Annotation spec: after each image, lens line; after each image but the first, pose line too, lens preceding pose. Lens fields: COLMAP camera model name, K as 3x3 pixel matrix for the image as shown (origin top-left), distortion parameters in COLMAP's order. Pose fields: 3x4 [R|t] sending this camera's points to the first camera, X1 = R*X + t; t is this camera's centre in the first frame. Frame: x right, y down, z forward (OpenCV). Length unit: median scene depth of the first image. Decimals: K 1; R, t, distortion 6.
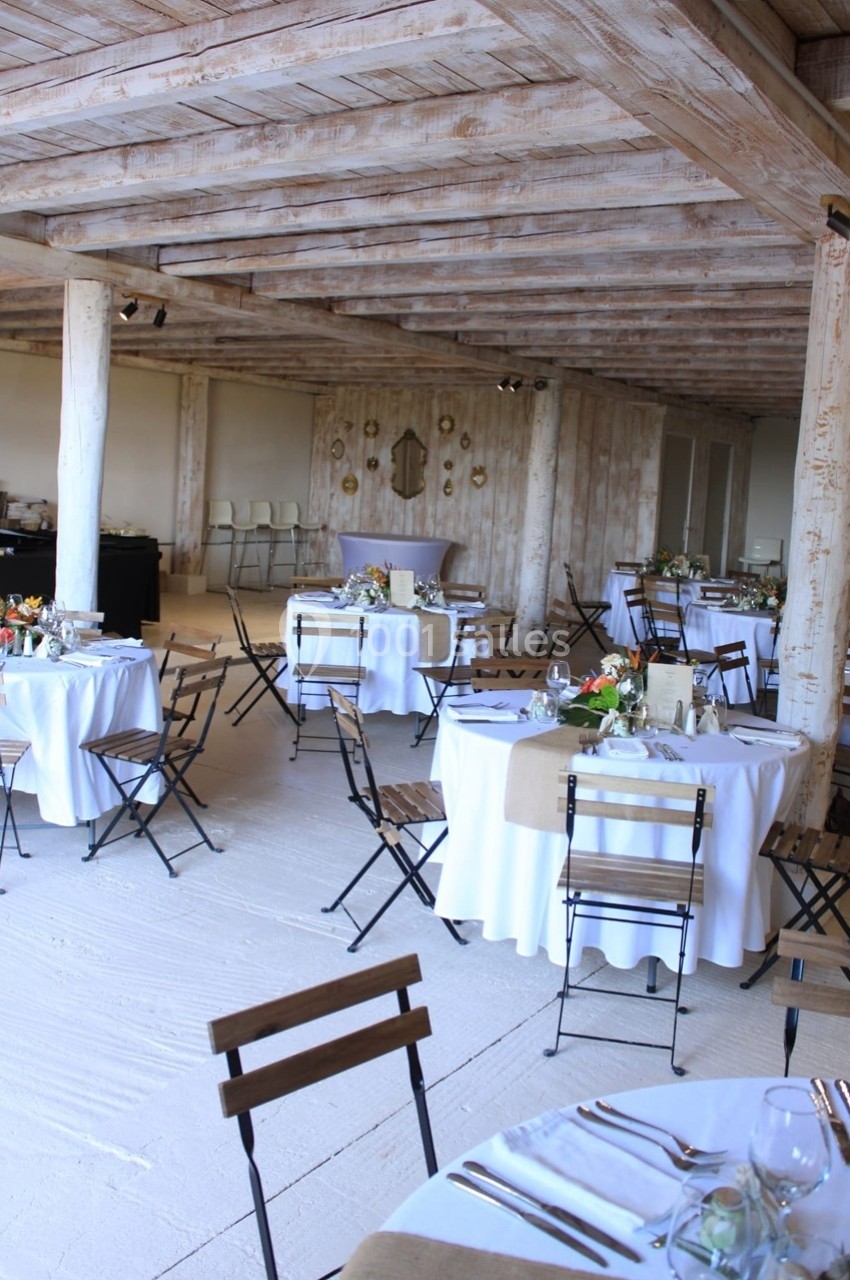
lens RADIAL K [[1202.2, 0, 425.0], [0, 1202.2, 640.0], [0, 0, 1]] dist [-0.089201, 0.009586]
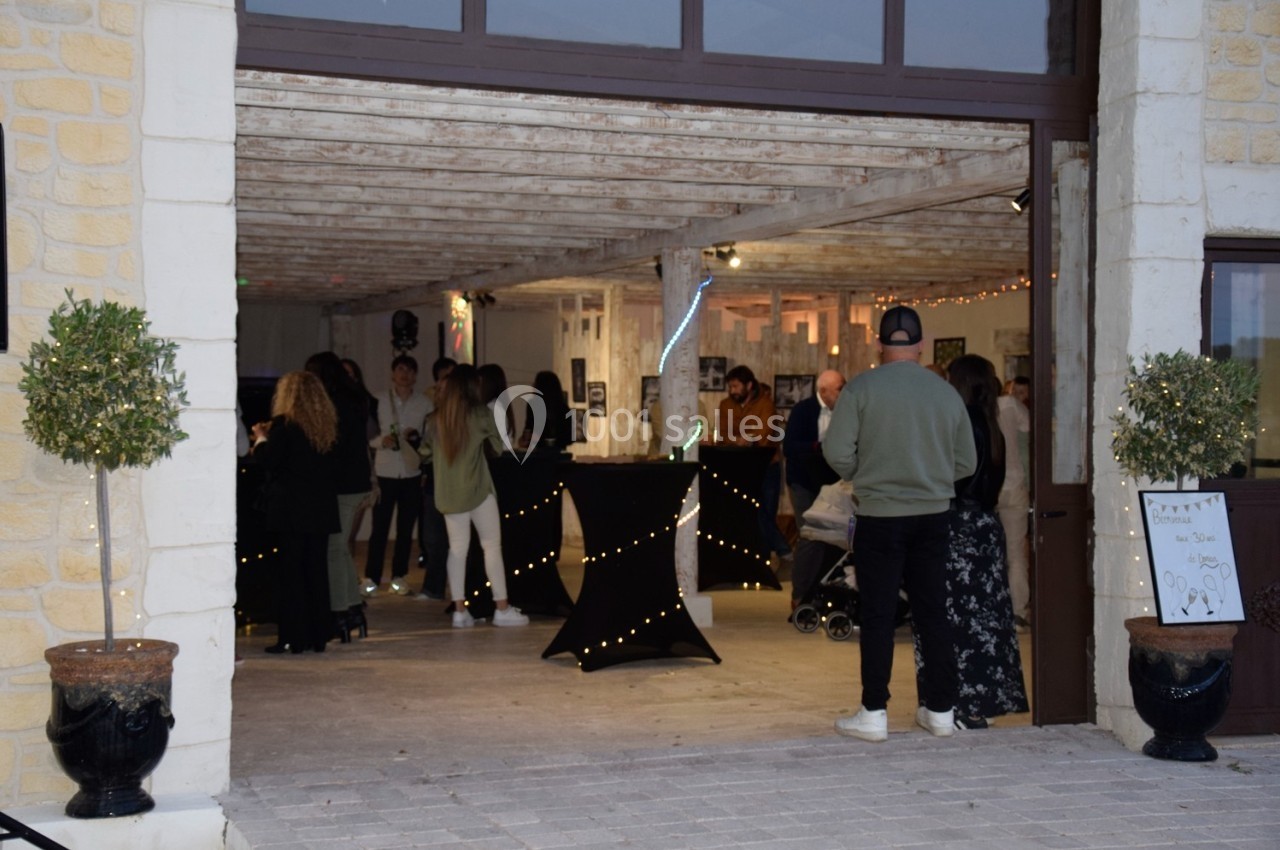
lens RADIAL K [[1985.3, 0, 640.0], [0, 1985.3, 425.0], [0, 0, 1]] dist [0.008891, 1.337589]
pose [[0.572653, -0.065947, 0.817141, -1.881576], [0.140709, 0.989874, -0.018722, -0.011546], [-0.807632, 0.125701, 0.576133, -0.602525]]
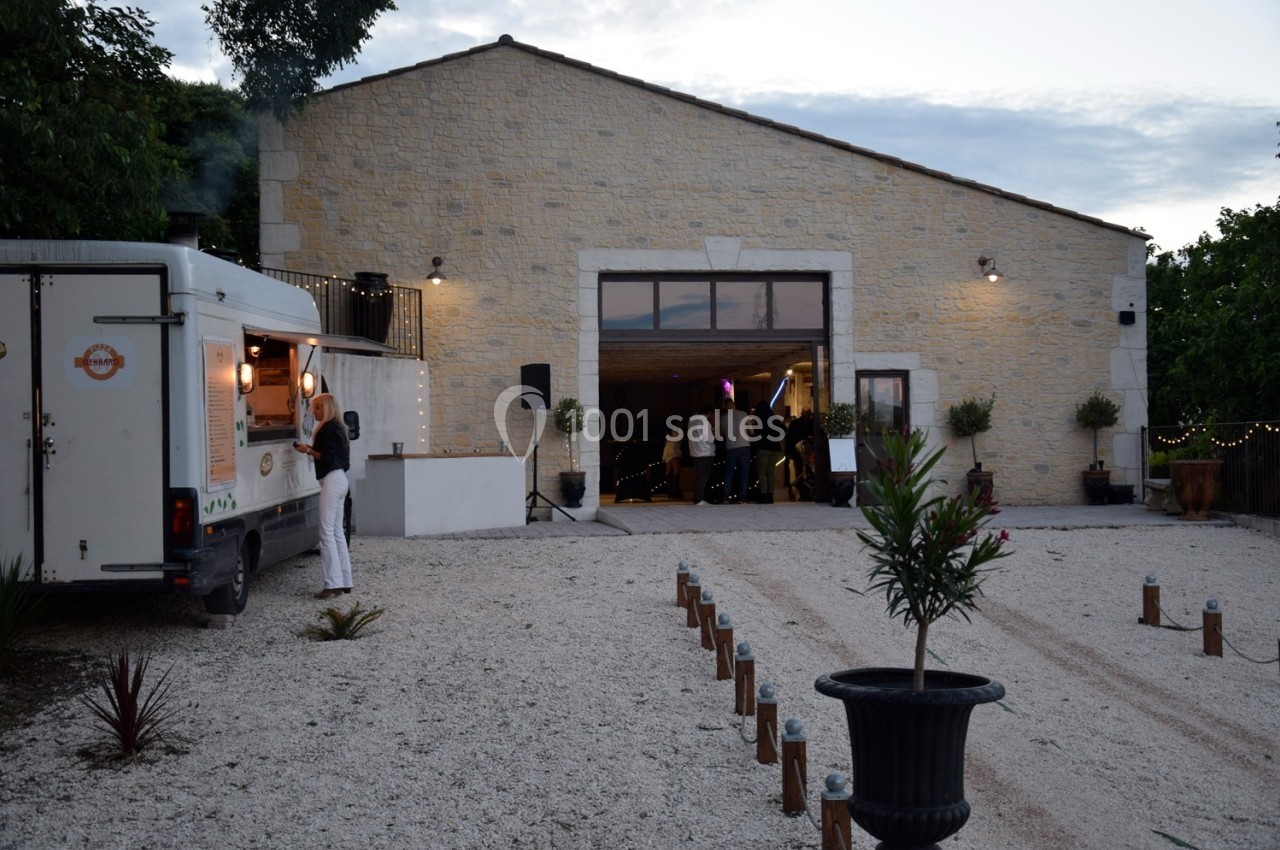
lens RADIAL K [[1601.1, 0, 640.0], [0, 1601.1, 425.0], [0, 0, 1]] dist [0.110171, 0.013849]
pose [[0.760892, -0.061870, 0.645923, -4.096304], [0.145018, 0.986480, -0.076340, 0.334358], [-0.632466, 0.151757, 0.759576, -3.529475]]
